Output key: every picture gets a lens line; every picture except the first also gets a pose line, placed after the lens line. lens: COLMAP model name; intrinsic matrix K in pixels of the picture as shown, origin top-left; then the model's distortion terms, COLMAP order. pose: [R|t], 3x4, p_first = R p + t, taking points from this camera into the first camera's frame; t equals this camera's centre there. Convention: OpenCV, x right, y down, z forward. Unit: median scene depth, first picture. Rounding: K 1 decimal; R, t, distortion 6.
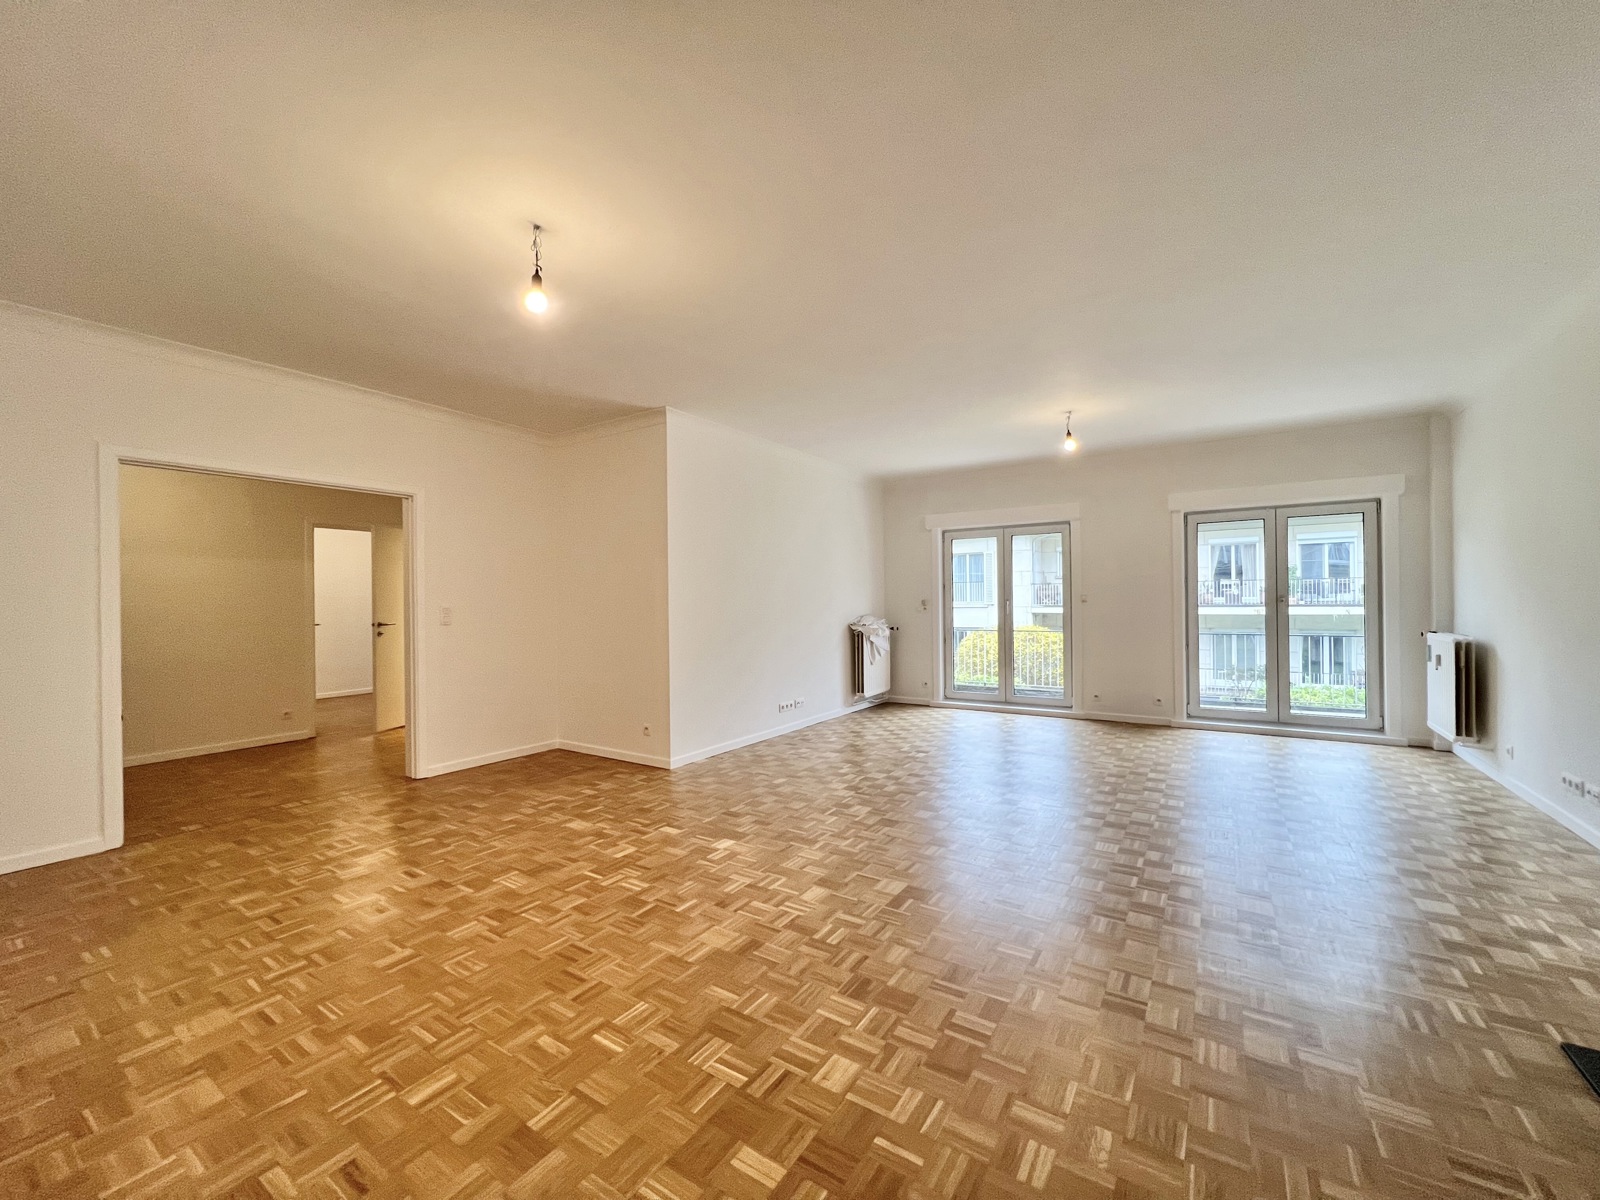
lens RADIAL K [[639.4, 0, 800.0], [0, 639.4, 600.0], [0, 0, 1]] dist [-0.000676, -0.000004]
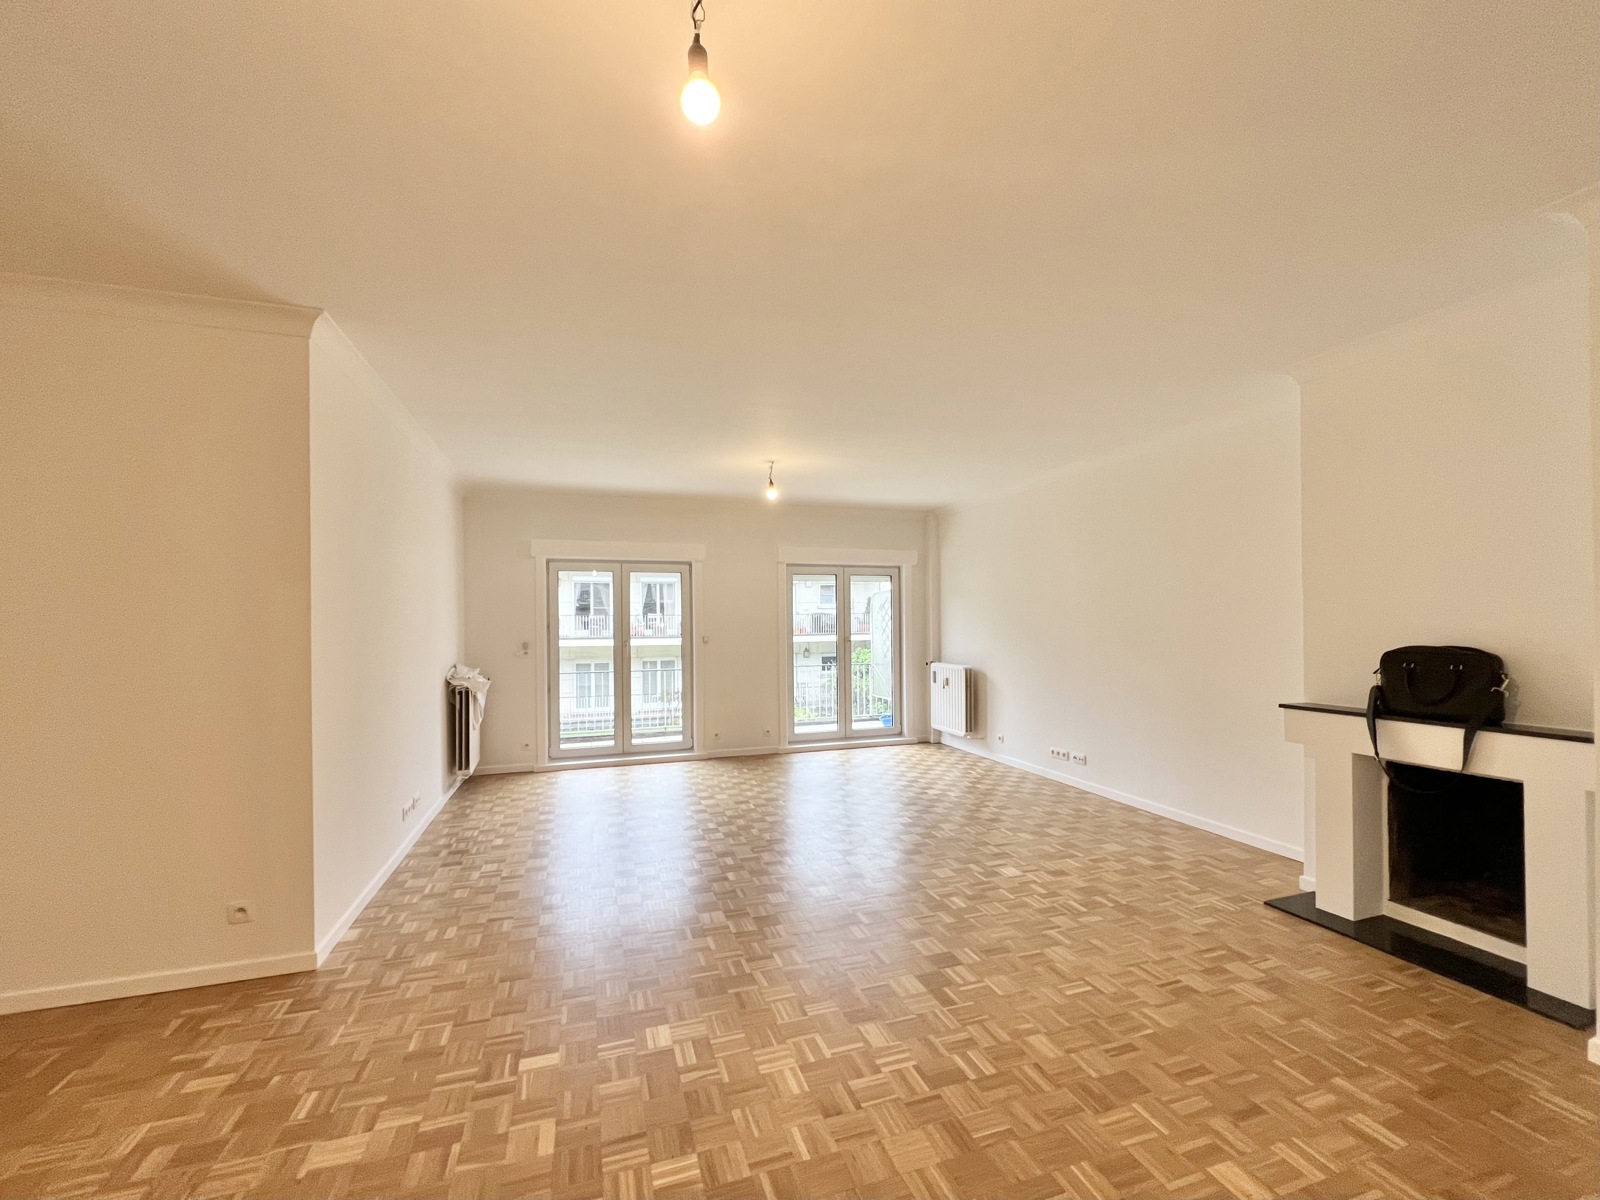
lens RADIAL K [[662.6, 0, 802.0], [0, 662.6, 621.2], [0, 0, 1]] dist [-0.000846, 0.000034]
pose [[0.616573, 0.008702, 0.787250, -0.393678], [0.000278, 0.999936, -0.011270, -0.027069], [-0.787298, 0.007167, 0.616531, 0.317788]]
